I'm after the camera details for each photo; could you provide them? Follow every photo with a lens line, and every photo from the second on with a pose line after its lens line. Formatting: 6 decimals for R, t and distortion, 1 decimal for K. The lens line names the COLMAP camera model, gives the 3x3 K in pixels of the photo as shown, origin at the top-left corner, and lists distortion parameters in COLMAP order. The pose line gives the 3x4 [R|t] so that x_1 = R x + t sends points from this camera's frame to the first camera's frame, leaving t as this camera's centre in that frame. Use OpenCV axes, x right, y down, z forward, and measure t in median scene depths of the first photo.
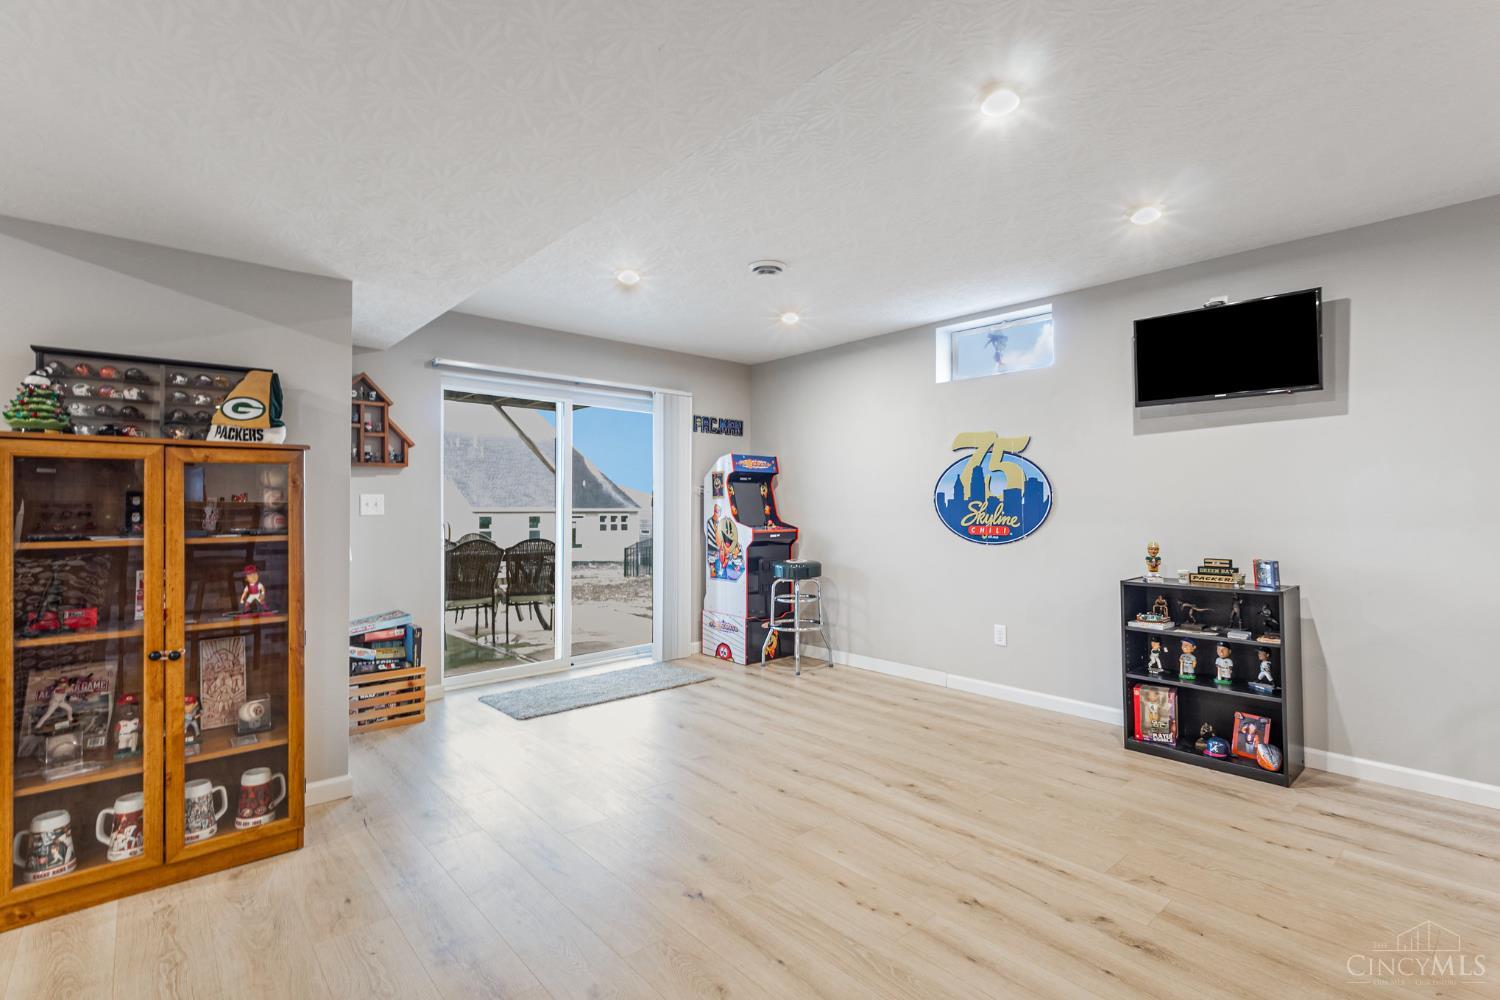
lens RADIAL K [[703.6, 0, 748.5], [0, 703.6, 501.2], [0, 0, 1]] dist [0.005812, -0.001481]
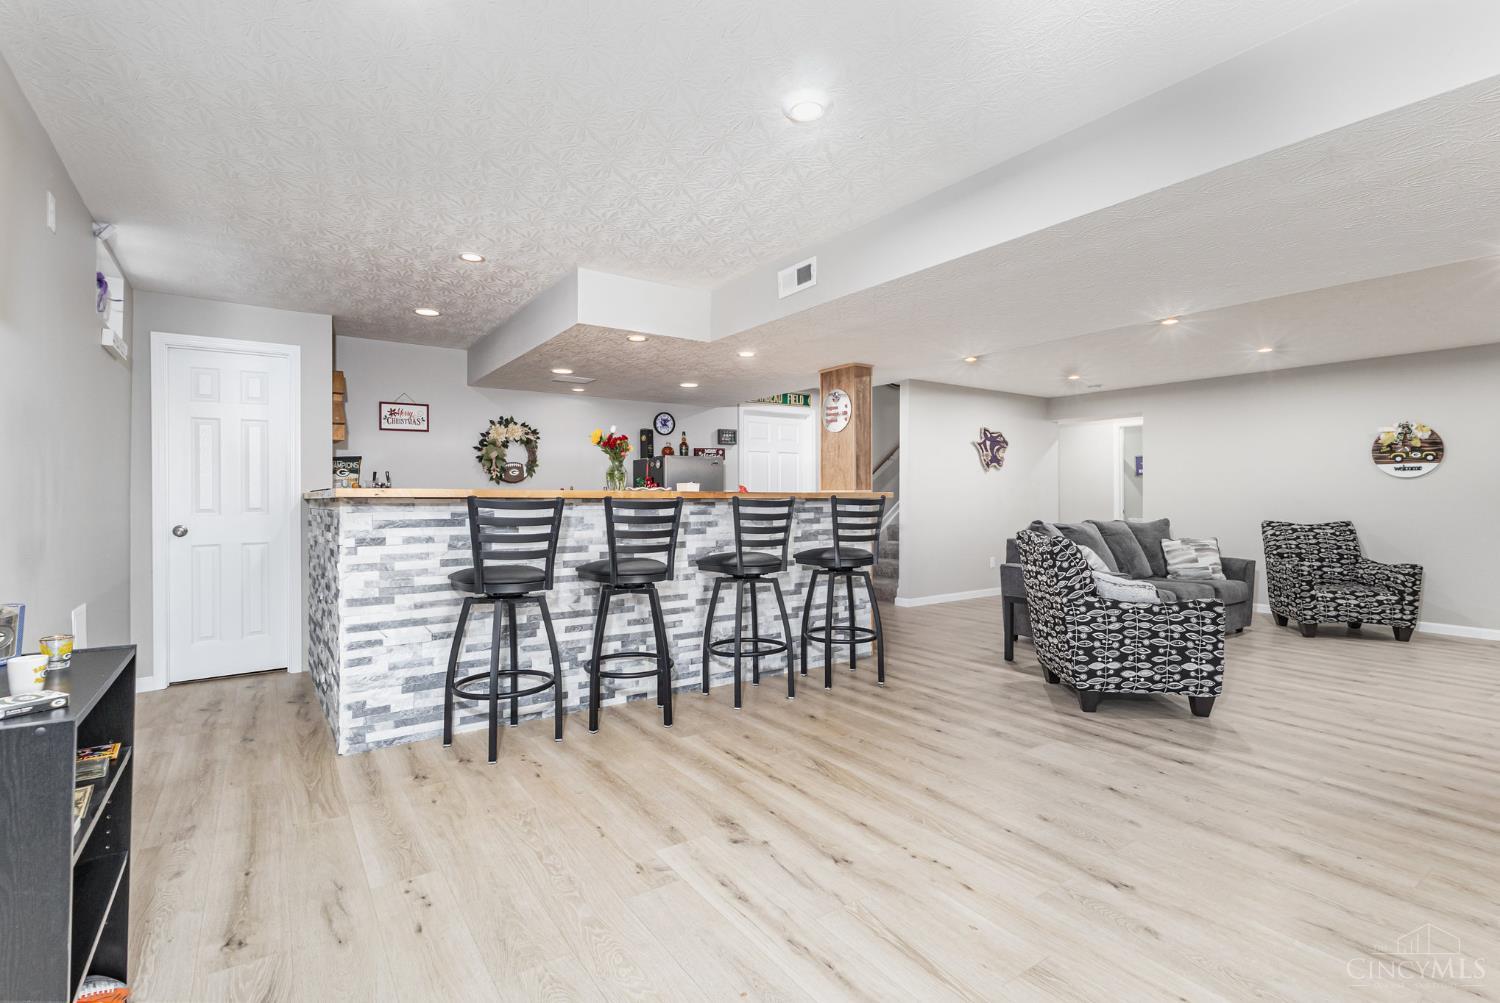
lens RADIAL K [[703.6, 0, 751.6], [0, 703.6, 498.7], [0, 0, 1]] dist [0.005812, -0.001481]
pose [[-0.993863, -0.000618, 0.110618, 0.328313], [-0.001383, 0.999976, -0.006835, 0.029098], [-0.110611, -0.006946, -0.993839, 2.047768]]
